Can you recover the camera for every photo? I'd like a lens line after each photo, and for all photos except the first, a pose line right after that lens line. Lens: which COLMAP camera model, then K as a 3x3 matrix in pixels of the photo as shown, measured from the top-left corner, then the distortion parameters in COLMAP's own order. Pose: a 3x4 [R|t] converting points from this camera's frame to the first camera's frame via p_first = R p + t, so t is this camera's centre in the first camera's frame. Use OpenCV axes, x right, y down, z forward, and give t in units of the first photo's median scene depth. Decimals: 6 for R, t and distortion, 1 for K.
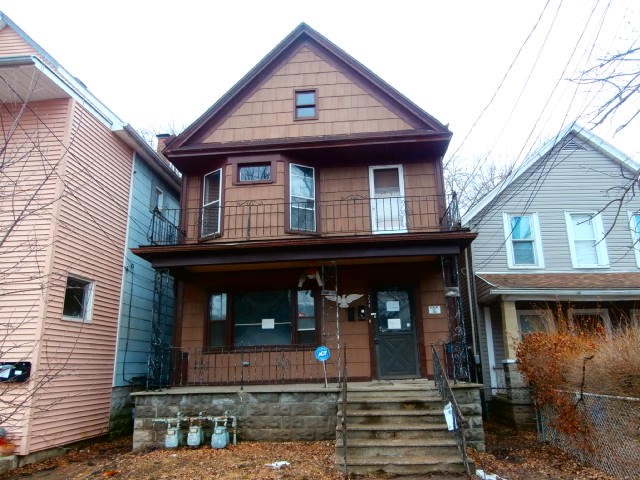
lens RADIAL K [[454.5, 0, 320.0], [0, 454.5, 240.0], [0, 0, 1]] dist [-0.006183, -0.002523]
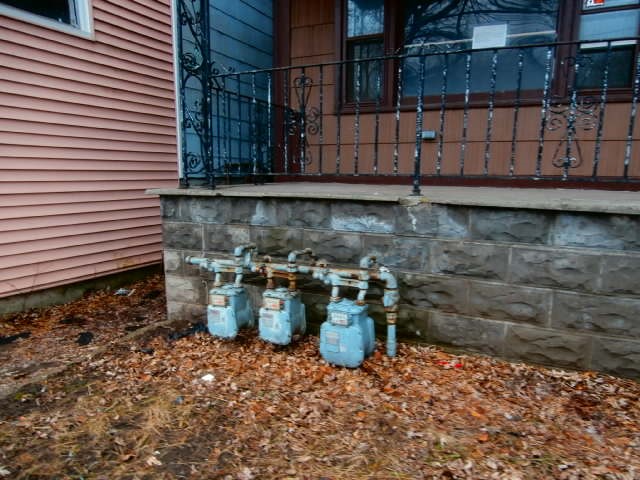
lens RADIAL K [[442.7, 0, 337.6], [0, 442.7, 249.8], [0, 0, 1]] dist [-0.002194, -0.000042]
pose [[0.939487, 0.089587, -0.330665, -0.104137], [0.061962, 0.904850, 0.421197, 0.204138], [0.336936, -0.416197, 0.844544, 0.621541]]
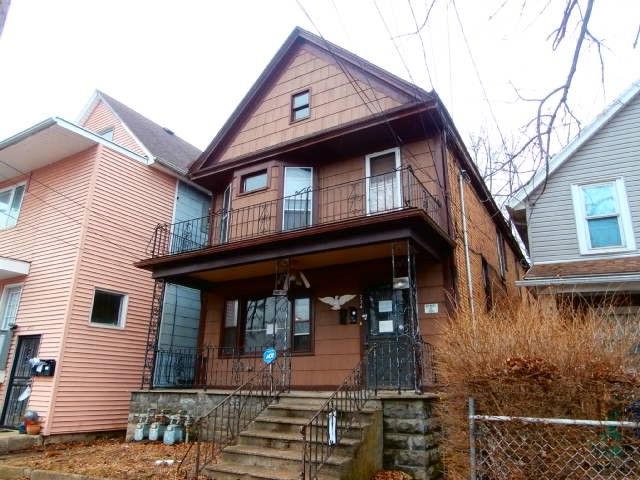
lens RADIAL K [[449.1, 0, 320.0], [0, 449.1, 240.0], [0, 0, 1]] dist [-0.007245, -0.003433]
pose [[0.899532, -0.100557, -0.425124, 0.468454], [0.081650, 0.994698, -0.062517, 0.067489], [0.429156, 0.021525, 0.902974, 0.170247]]
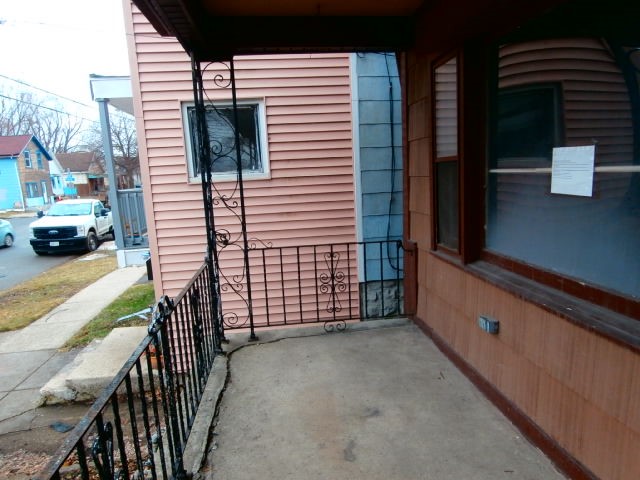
lens RADIAL K [[449.1, 0, 320.0], [0, 449.1, 240.0], [0, 0, 1]] dist [-0.007245, -0.003433]
pose [[0.202821, 0.161167, -0.965862, 0.057386], [0.308106, 0.925761, 0.219175, 0.153361], [0.929480, -0.342042, 0.138107, 0.963801]]
